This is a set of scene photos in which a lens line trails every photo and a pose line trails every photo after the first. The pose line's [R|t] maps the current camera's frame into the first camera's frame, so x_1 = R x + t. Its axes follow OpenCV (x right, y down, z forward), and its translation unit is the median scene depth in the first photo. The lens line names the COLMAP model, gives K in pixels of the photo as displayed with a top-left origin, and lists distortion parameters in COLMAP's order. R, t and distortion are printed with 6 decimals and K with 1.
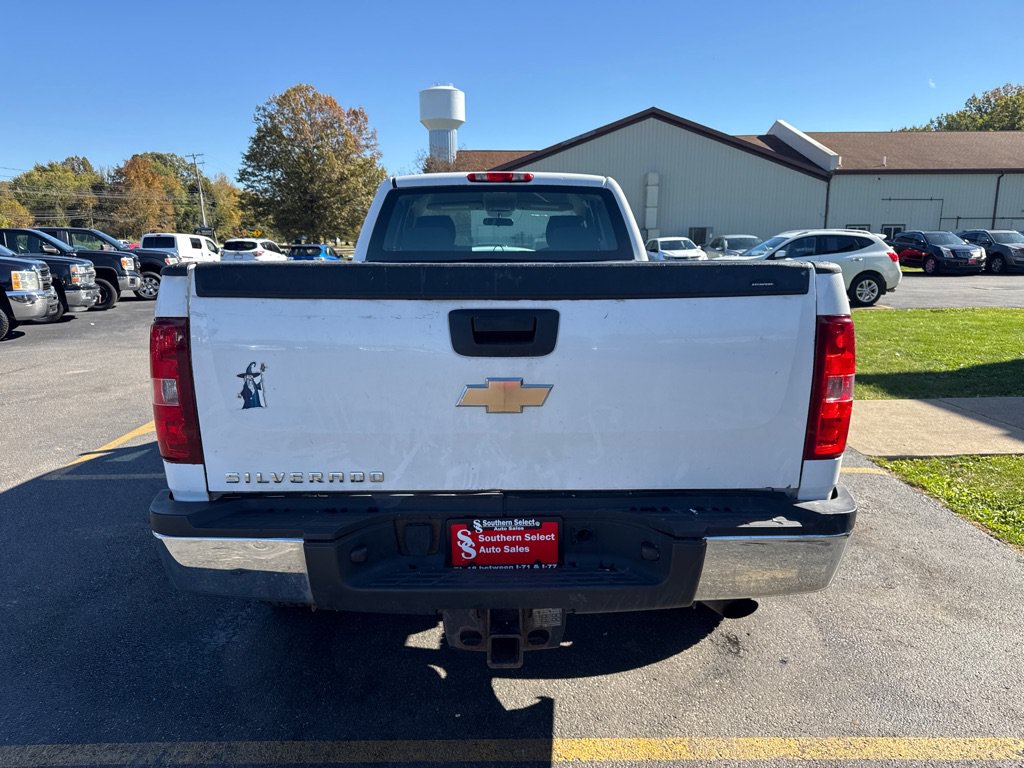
lens RADIAL K [[720.7, 0, 514.2], [0, 720.7, 379.8], [0, 0, 1]] dist [0.032797, -0.034205]
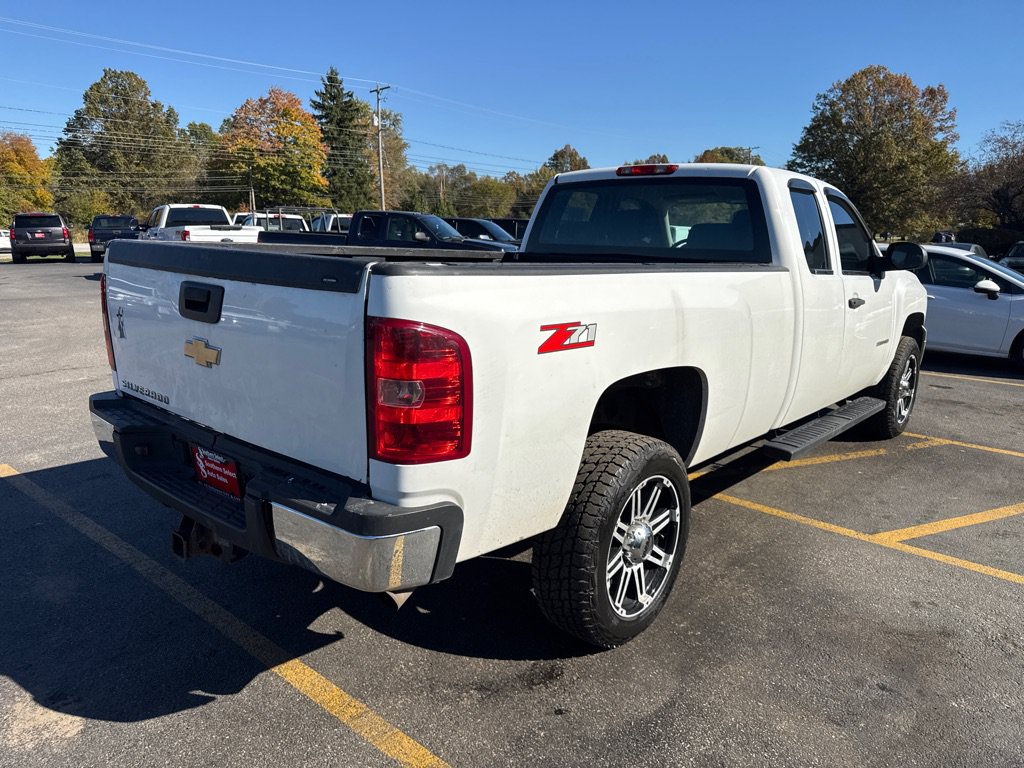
lens RADIAL K [[720.7, 0, 508.7], [0, 720.7, 384.6], [0, 0, 1]] dist [0.032797, -0.034205]
pose [[0.758801, 0.161238, -0.631050, 0.412961], [-0.150693, 0.986046, 0.070742, -0.031803], [0.633650, 0.041416, 0.772510, 0.123959]]
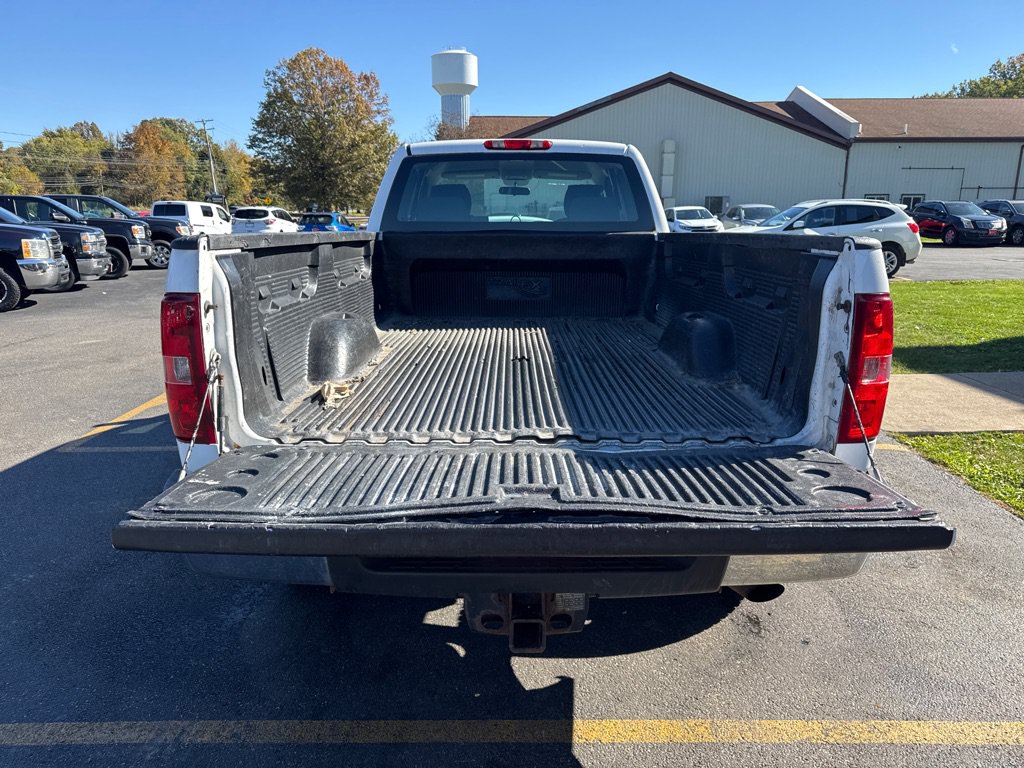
lens RADIAL K [[720.7, 0, 521.5], [0, 720.7, 381.4], [0, 0, 1]] dist [0.032797, -0.034205]
pose [[0.999964, 0.005075, -0.006753, -0.005466], [-0.004776, 0.999038, 0.043585, -0.004107], [0.006967, -0.043552, 0.999027, 0.012210]]
